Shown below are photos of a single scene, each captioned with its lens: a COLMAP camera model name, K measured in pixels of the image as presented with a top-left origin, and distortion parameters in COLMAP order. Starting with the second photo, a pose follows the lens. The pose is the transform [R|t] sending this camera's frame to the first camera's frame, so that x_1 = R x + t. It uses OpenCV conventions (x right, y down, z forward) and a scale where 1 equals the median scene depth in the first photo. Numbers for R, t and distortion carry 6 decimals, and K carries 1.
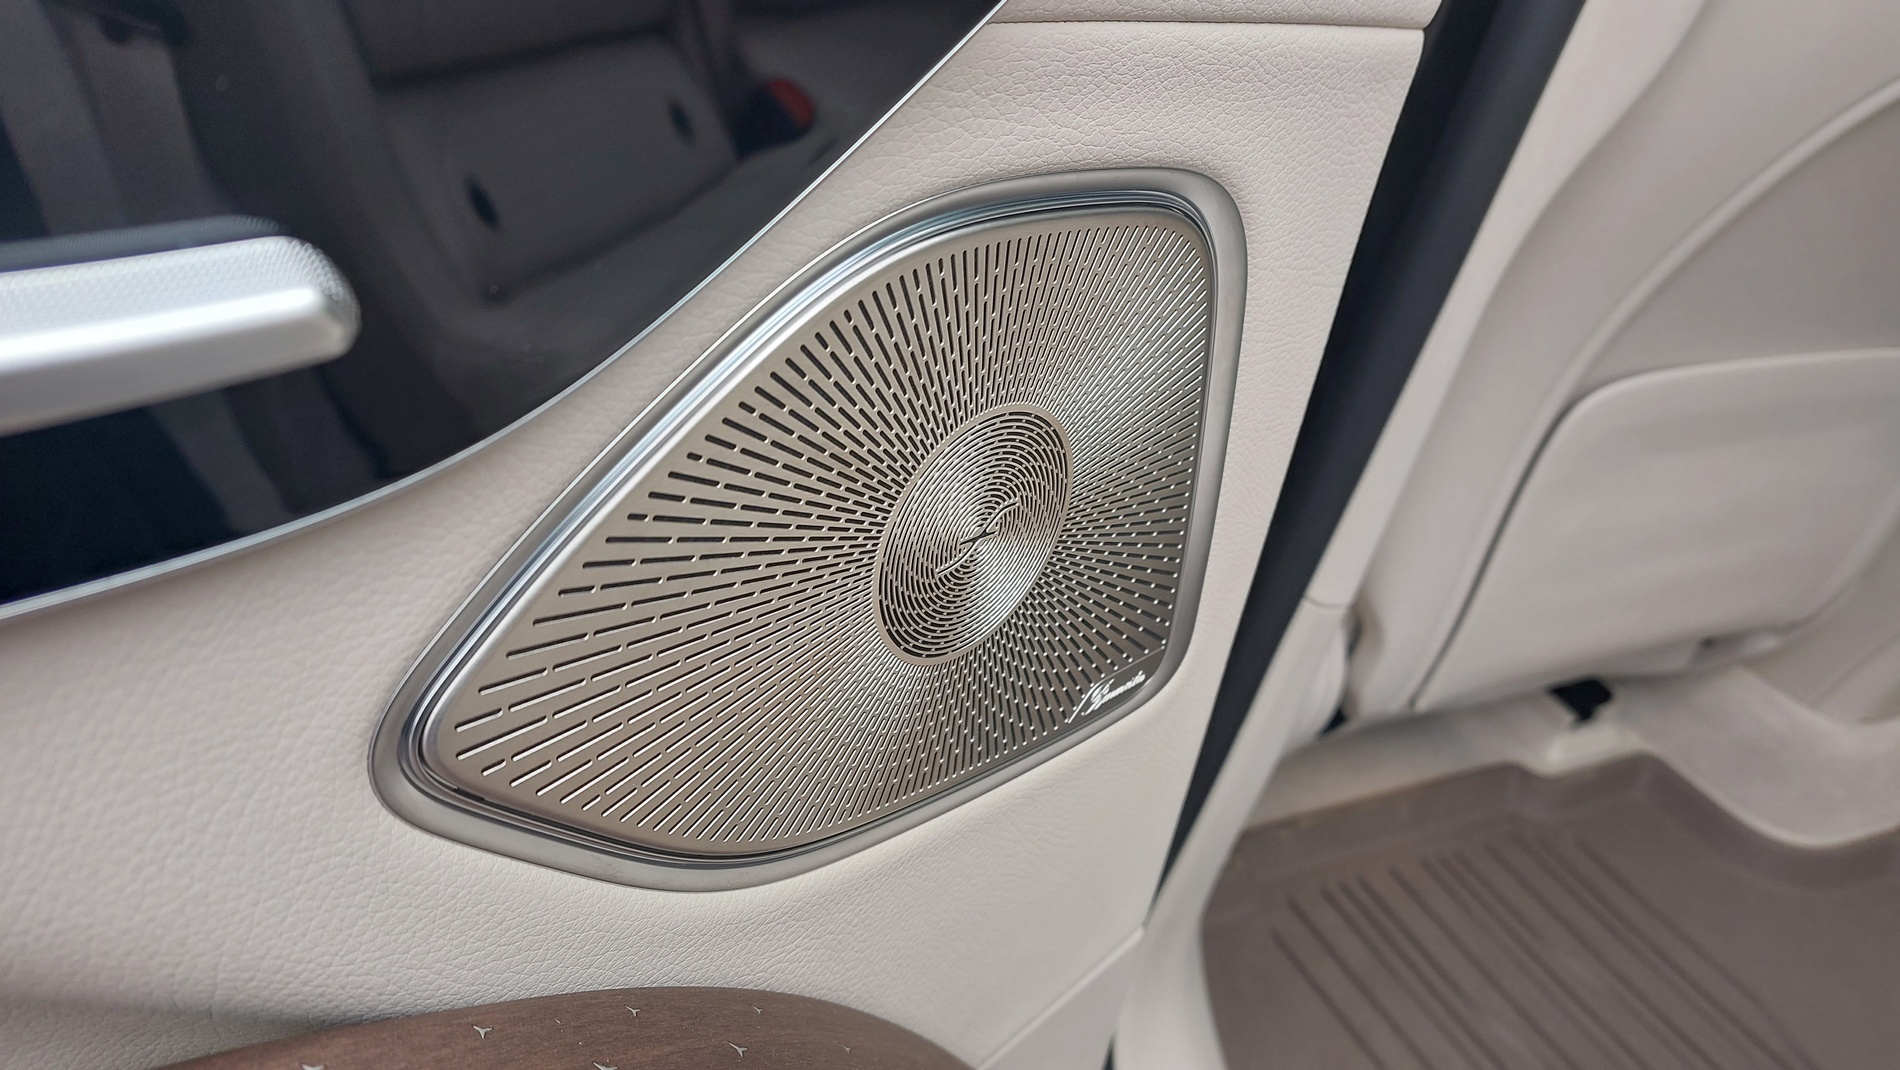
lens RADIAL K [[1343.4, 0, 945.8], [0, 1343.4, 536.3], [0, 0, 1]] dist [0.053776, -0.042677]
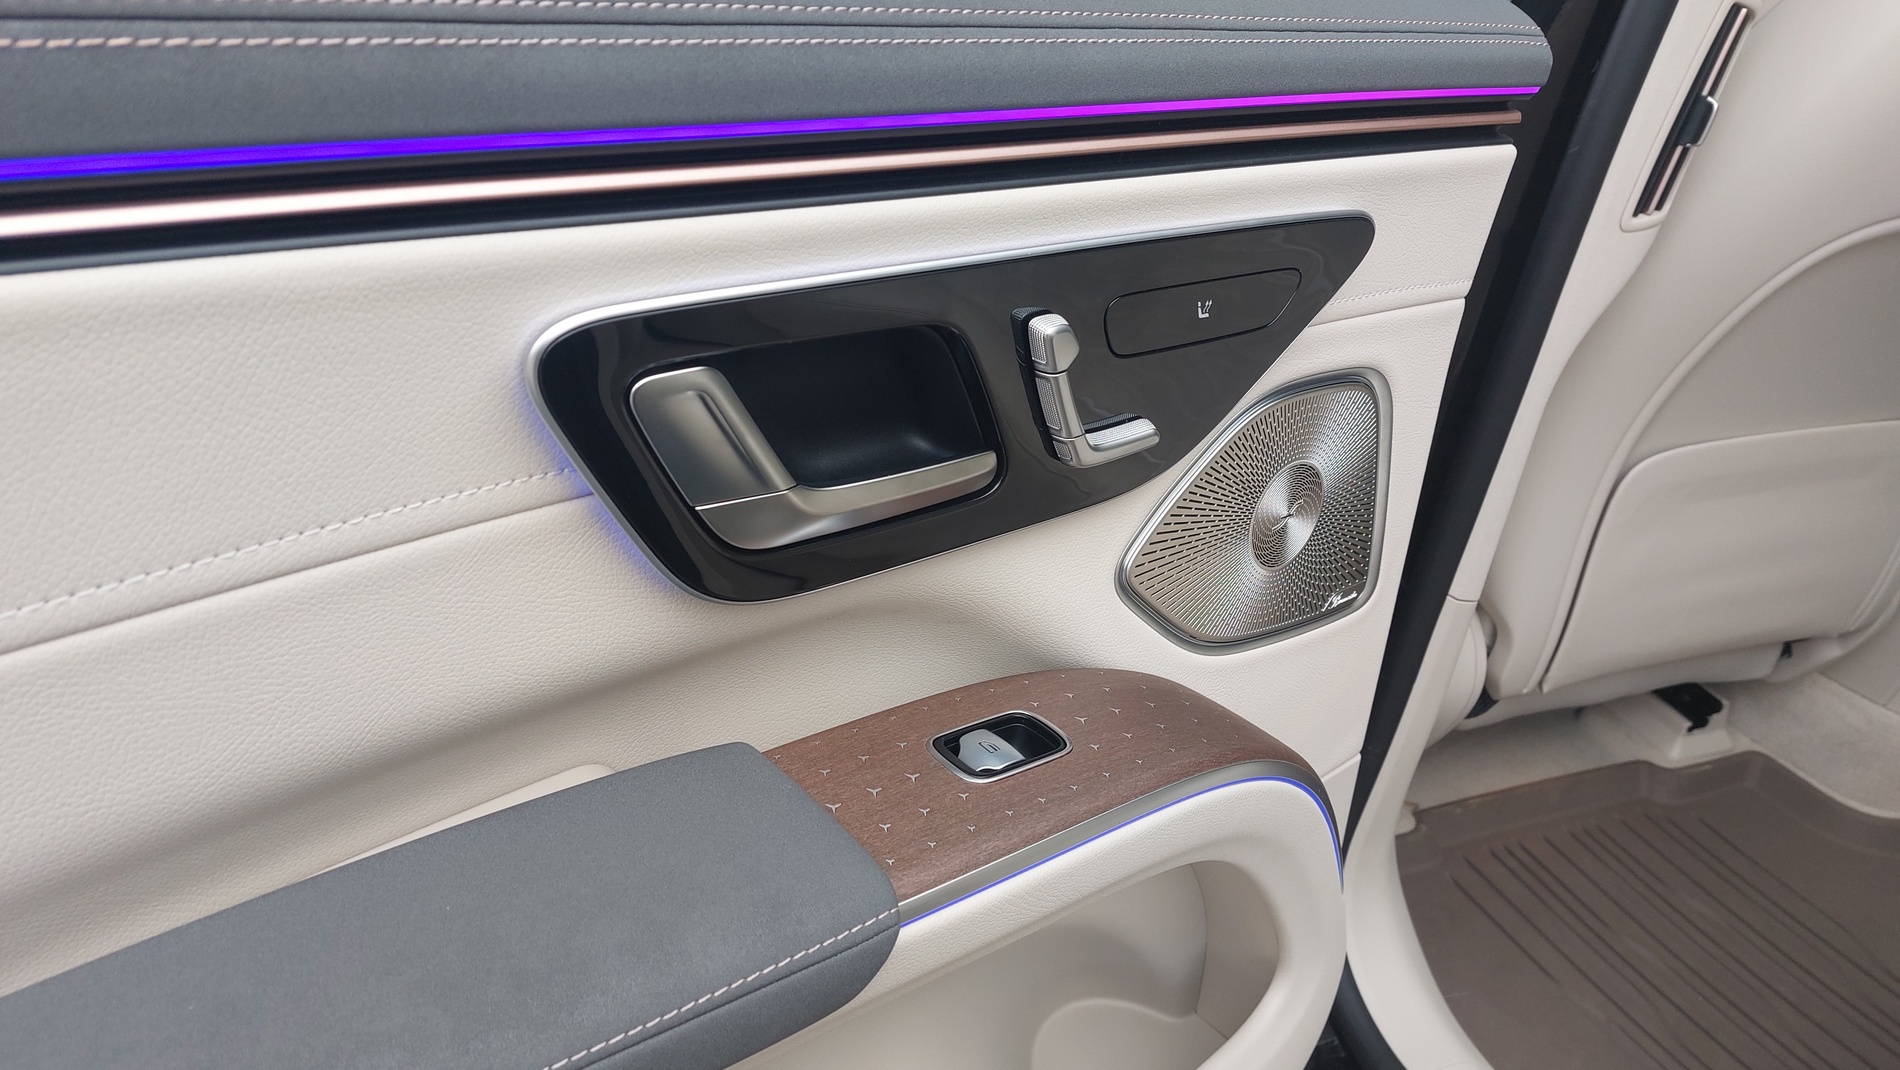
lens RADIAL K [[1343.4, 0, 956.1], [0, 1343.4, 534.4], [0, 0, 1]] dist [0.053776, -0.042677]
pose [[0.993087, -0.046168, -0.107925, -0.244795], [0.035333, 0.994337, -0.100229, 0.201971], [0.111941, 0.095723, 0.989094, -1.178365]]
